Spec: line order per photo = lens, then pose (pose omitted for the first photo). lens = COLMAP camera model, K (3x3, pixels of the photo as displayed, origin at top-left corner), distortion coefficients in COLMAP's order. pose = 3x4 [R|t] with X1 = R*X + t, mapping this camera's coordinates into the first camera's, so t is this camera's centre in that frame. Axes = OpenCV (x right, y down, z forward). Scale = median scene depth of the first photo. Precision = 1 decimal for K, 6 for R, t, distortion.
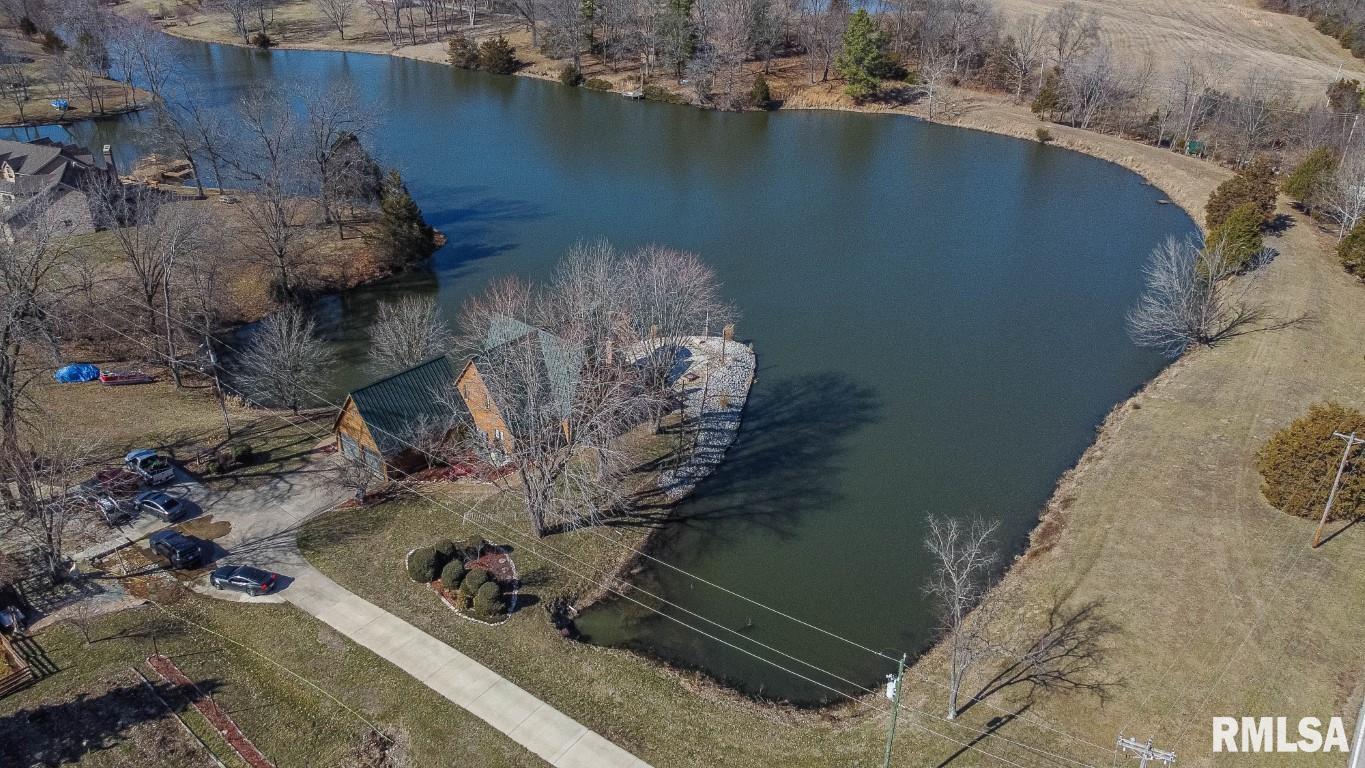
lens RADIAL K [[1010.5, 0, 697.9], [0, 1010.5, 388.3], [0, 0, 1]] dist [0.004344, -0.022512]
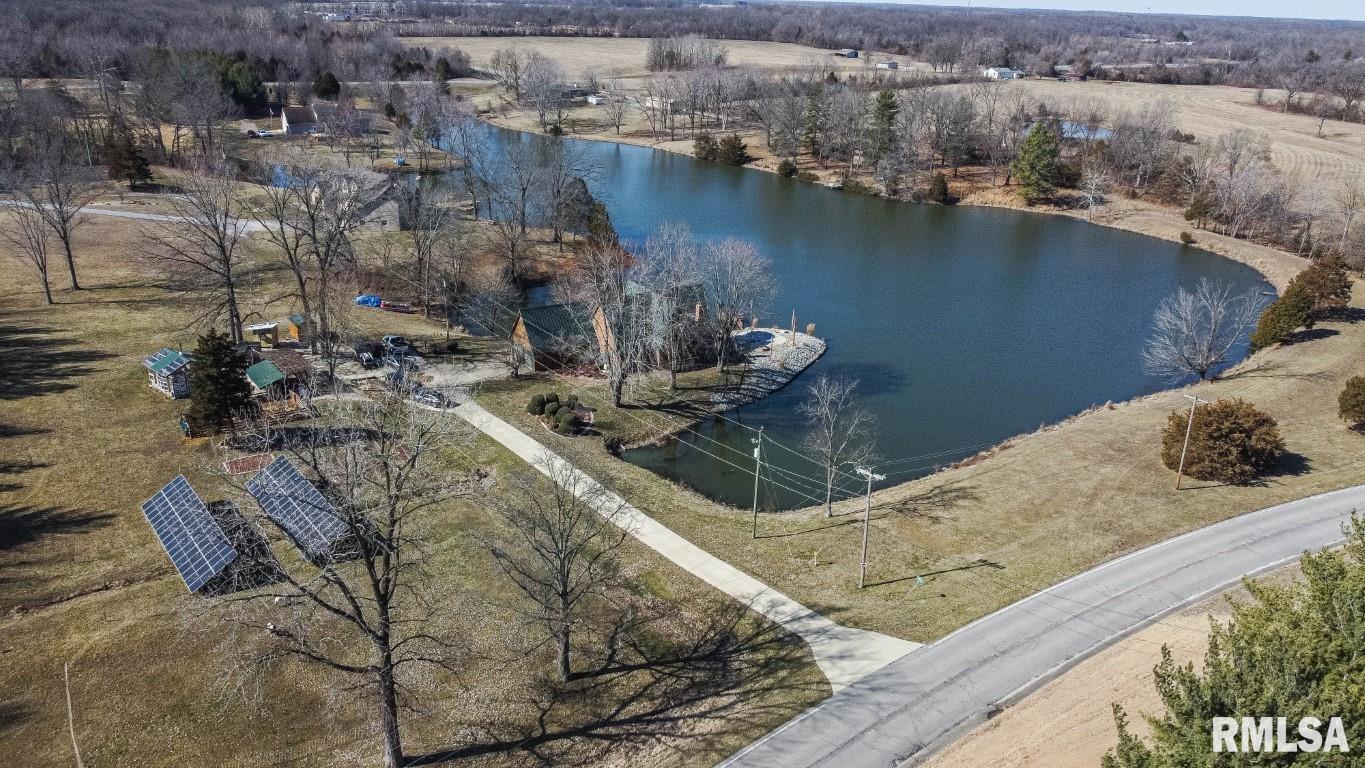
lens RADIAL K [[1008.2, 0, 696.7], [0, 1008.2, 384.8], [0, 0, 1]] dist [0.001271, -0.021052]
pose [[0.959373, 0.112695, -0.258655, 0.140590], [-0.143401, 0.984286, -0.103037, 0.102464], [0.242979, 0.135942, 0.960459, -0.170862]]
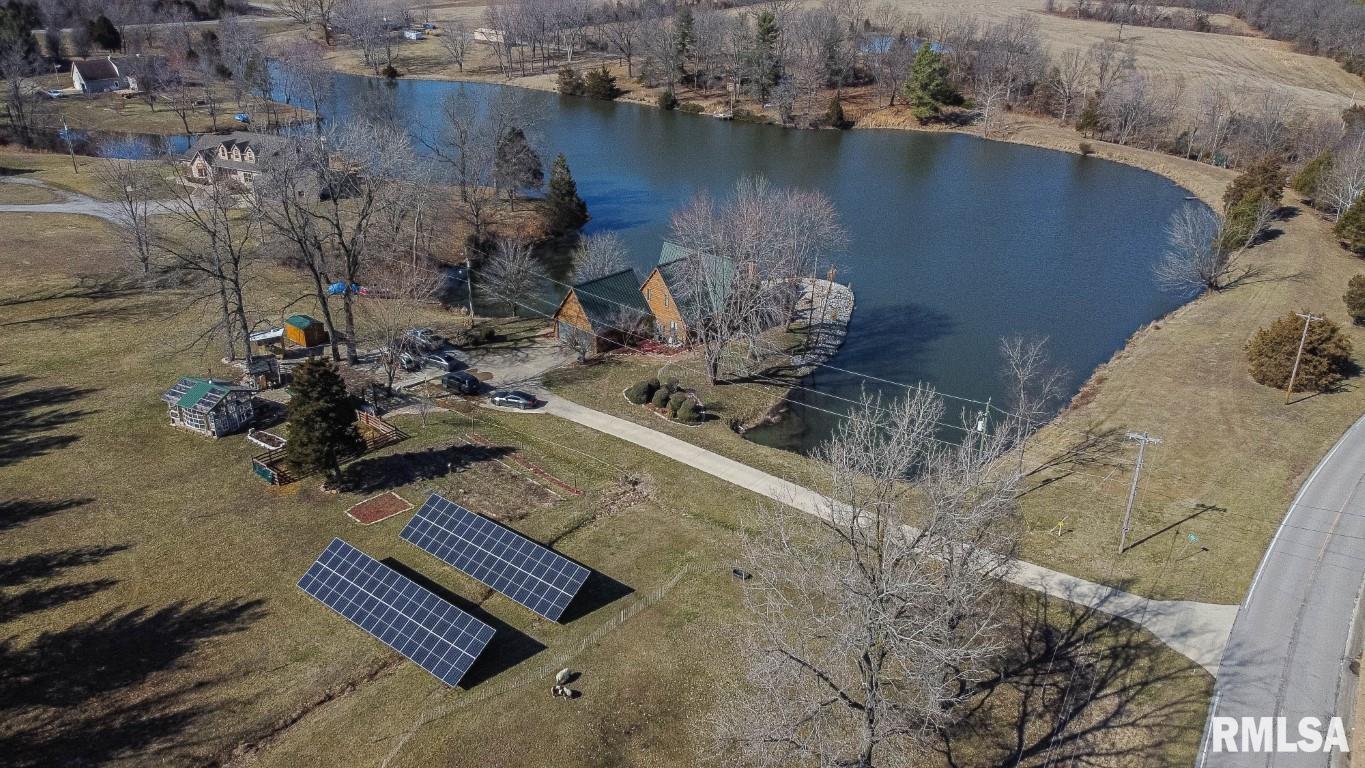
lens RADIAL K [[1008.2, 0, 696.7], [0, 1008.2, 384.8], [0, 0, 1]] dist [0.001271, -0.021052]
pose [[0.998943, 0.016814, -0.042782, -0.049153], [-0.018949, 0.998569, -0.050012, 0.088208], [0.041880, 0.050770, 0.997832, -0.155623]]
